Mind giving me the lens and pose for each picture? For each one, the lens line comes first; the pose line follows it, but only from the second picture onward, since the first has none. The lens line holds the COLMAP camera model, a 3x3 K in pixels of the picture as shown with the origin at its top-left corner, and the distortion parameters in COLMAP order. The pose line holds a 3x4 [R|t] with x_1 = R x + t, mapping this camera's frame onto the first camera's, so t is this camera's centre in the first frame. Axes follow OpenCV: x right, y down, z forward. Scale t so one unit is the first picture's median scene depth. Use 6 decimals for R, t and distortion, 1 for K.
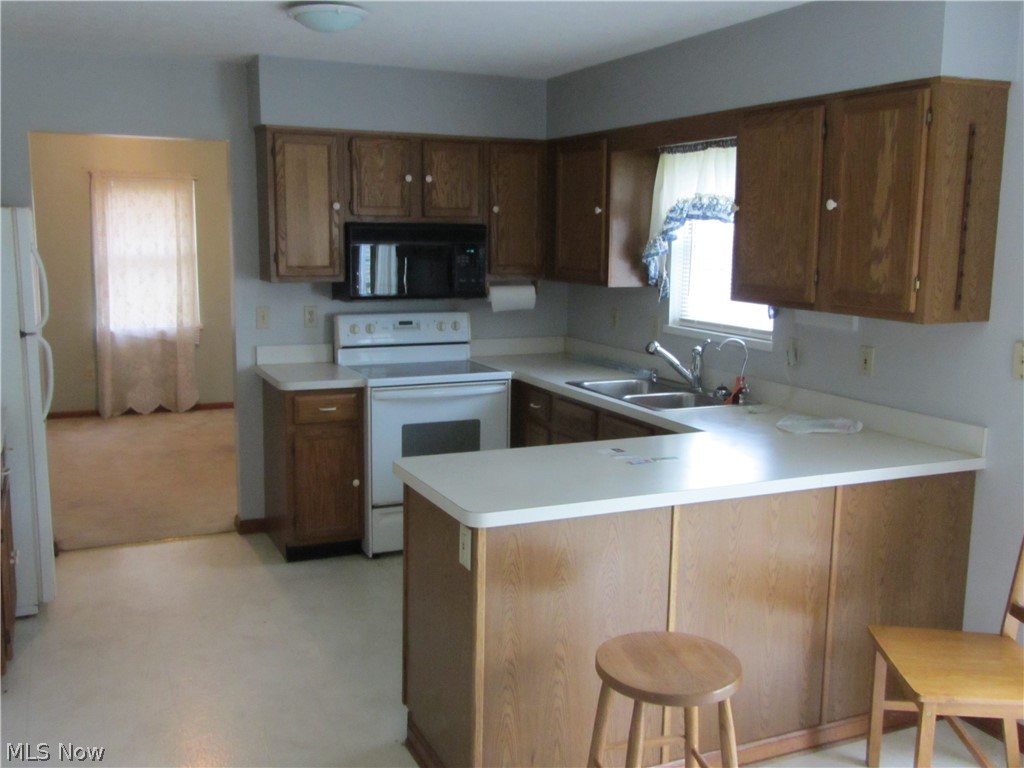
lens RADIAL K [[977.9, 0, 509.9], [0, 977.9, 382.4], [0, 0, 1]] dist [0.000909, 0.000000]
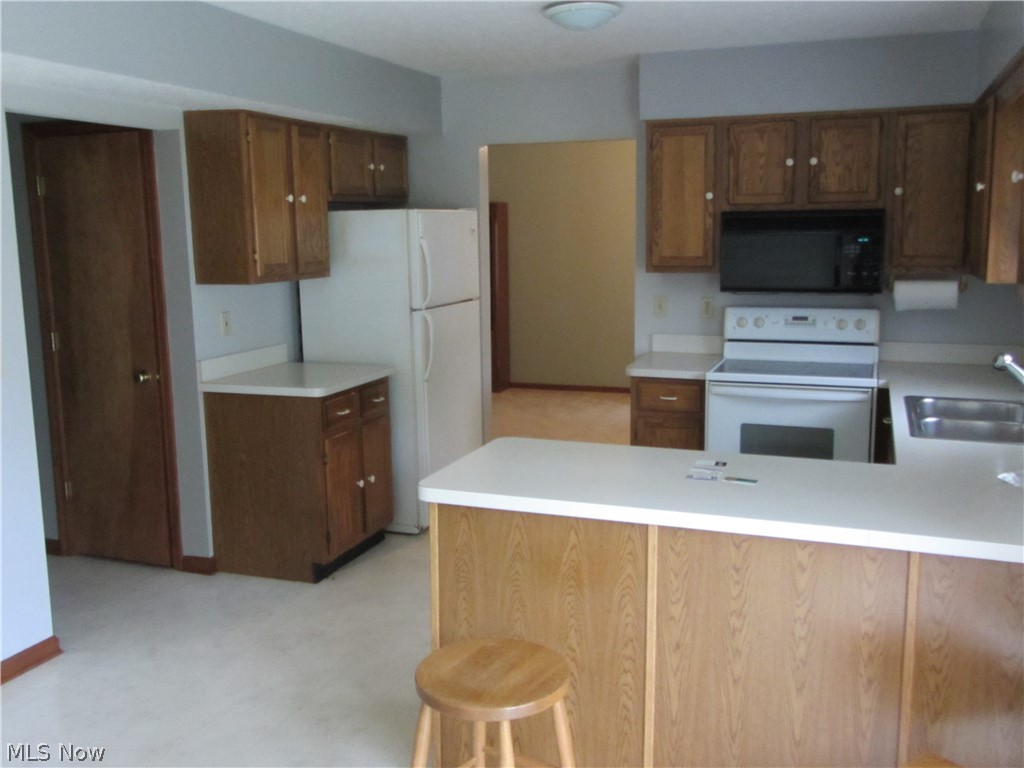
lens RADIAL K [[977.9, 0, 511.1], [0, 977.9, 384.8], [0, 0, 1]] dist [0.000909, 0.000000]
pose [[0.699069, 0.092839, -0.709002, 0.388892], [-0.089097, 0.995118, 0.042455, -0.014027], [0.709482, 0.033491, 0.703927, 0.164828]]
